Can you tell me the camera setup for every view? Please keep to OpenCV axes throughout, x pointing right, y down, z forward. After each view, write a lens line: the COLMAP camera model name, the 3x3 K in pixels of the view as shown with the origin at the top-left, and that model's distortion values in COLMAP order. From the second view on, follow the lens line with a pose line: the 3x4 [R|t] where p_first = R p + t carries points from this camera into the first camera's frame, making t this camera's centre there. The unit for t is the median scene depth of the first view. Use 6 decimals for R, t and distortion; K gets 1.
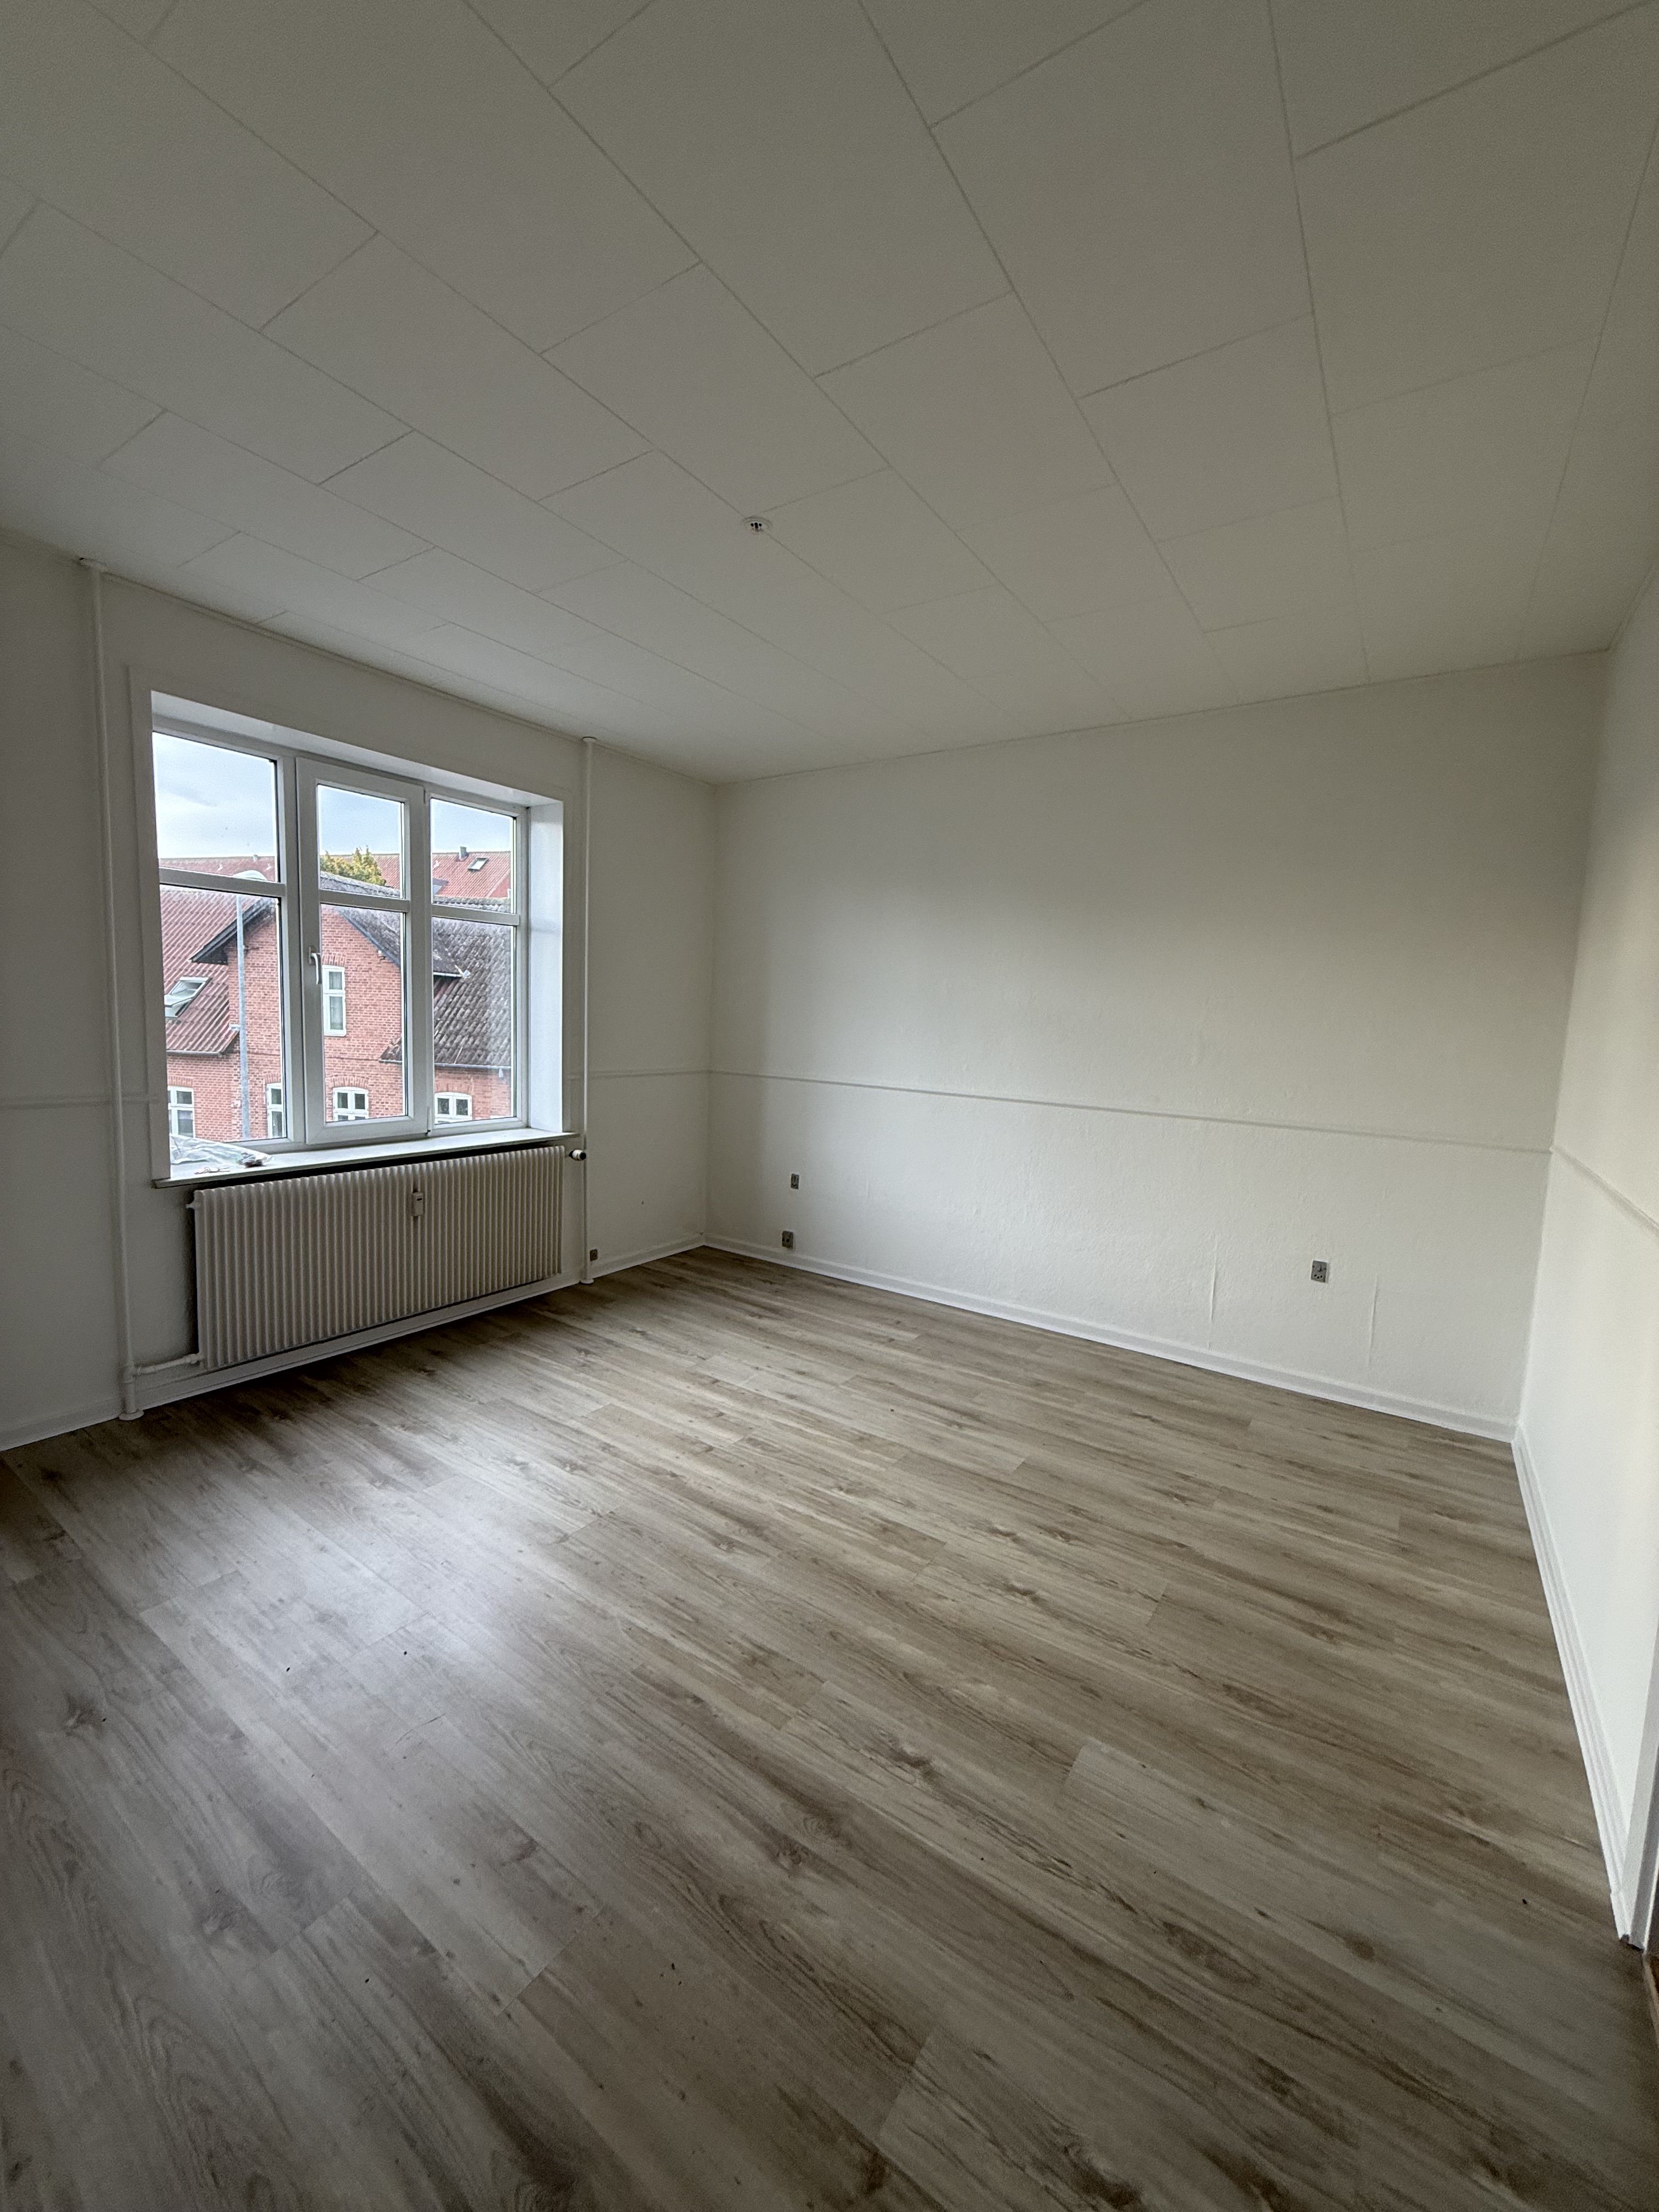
lens RADIAL K [[875.5, 0, 811.7], [0, 875.5, 1093.4], [0, 0, 1]] dist [0.001623, -0.000020]
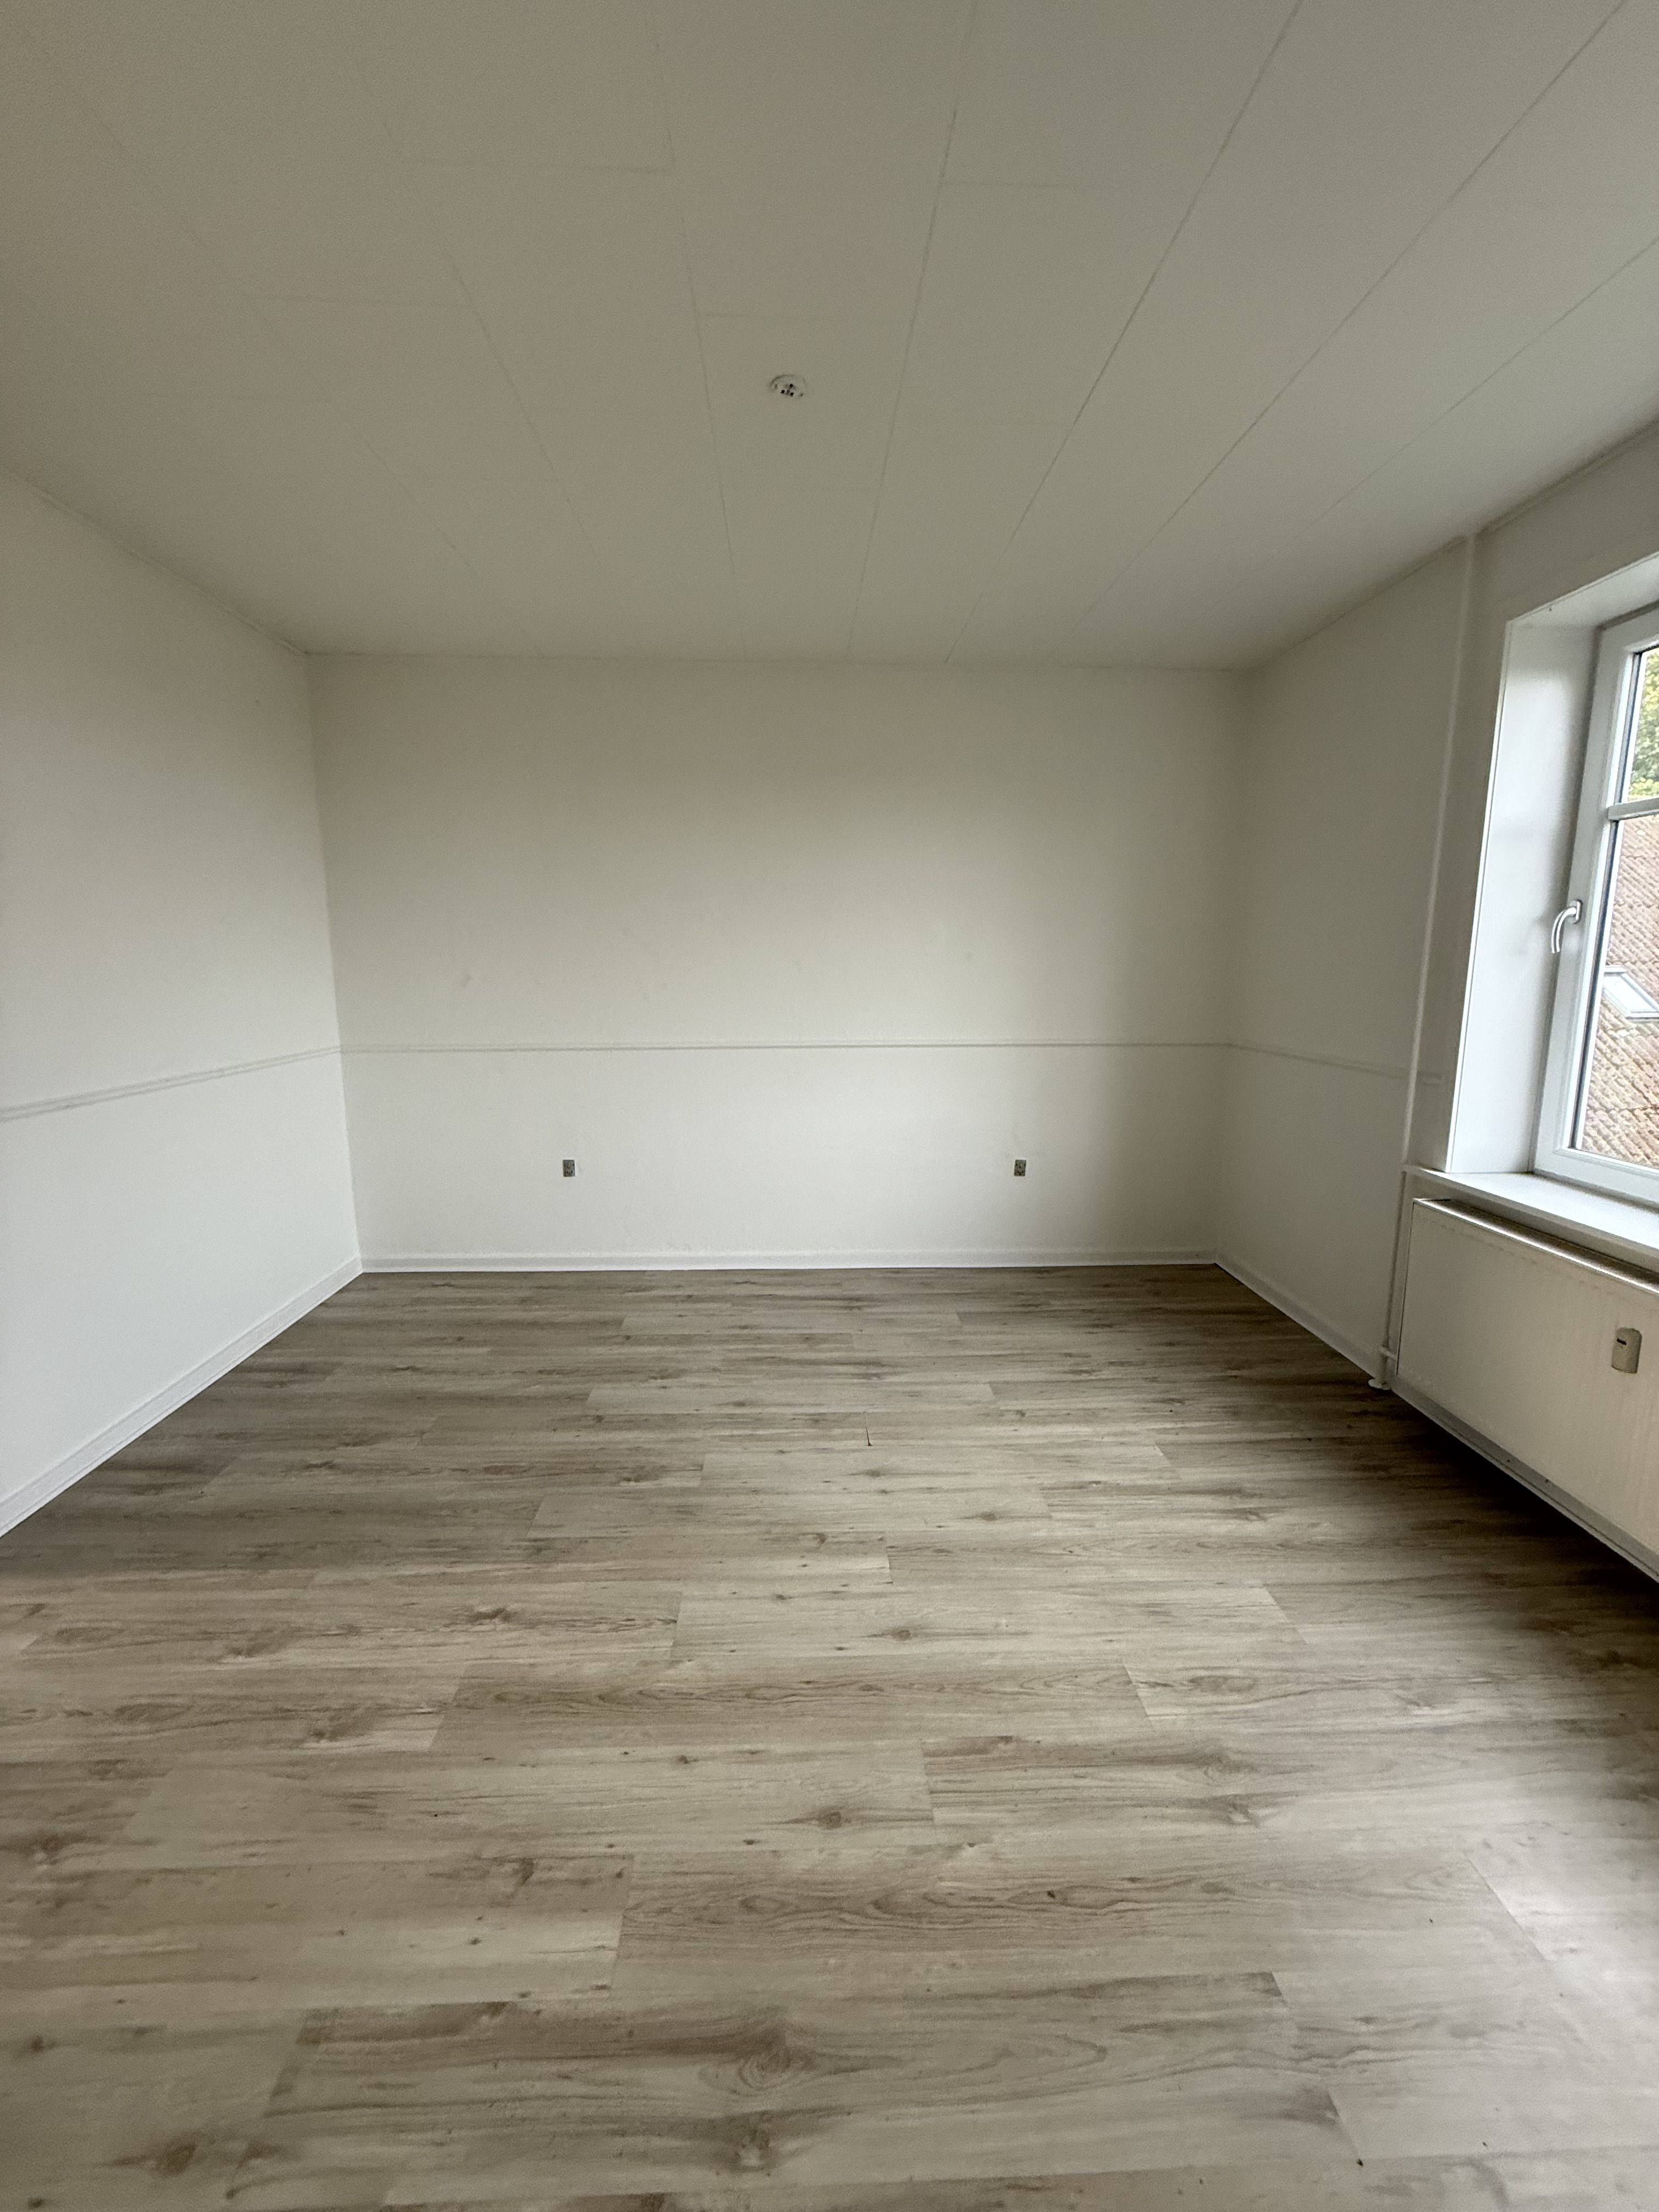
lens RADIAL K [[875.5, 0, 824.0], [0, 875.5, 1100.8], [0, 0, 1]] dist [0.001623, -0.000020]
pose [[0.793512, -0.115334, 0.597525, -0.512717], [0.069619, 0.992635, 0.099144, -0.039493], [-0.604559, -0.037073, 0.795697, 0.256332]]
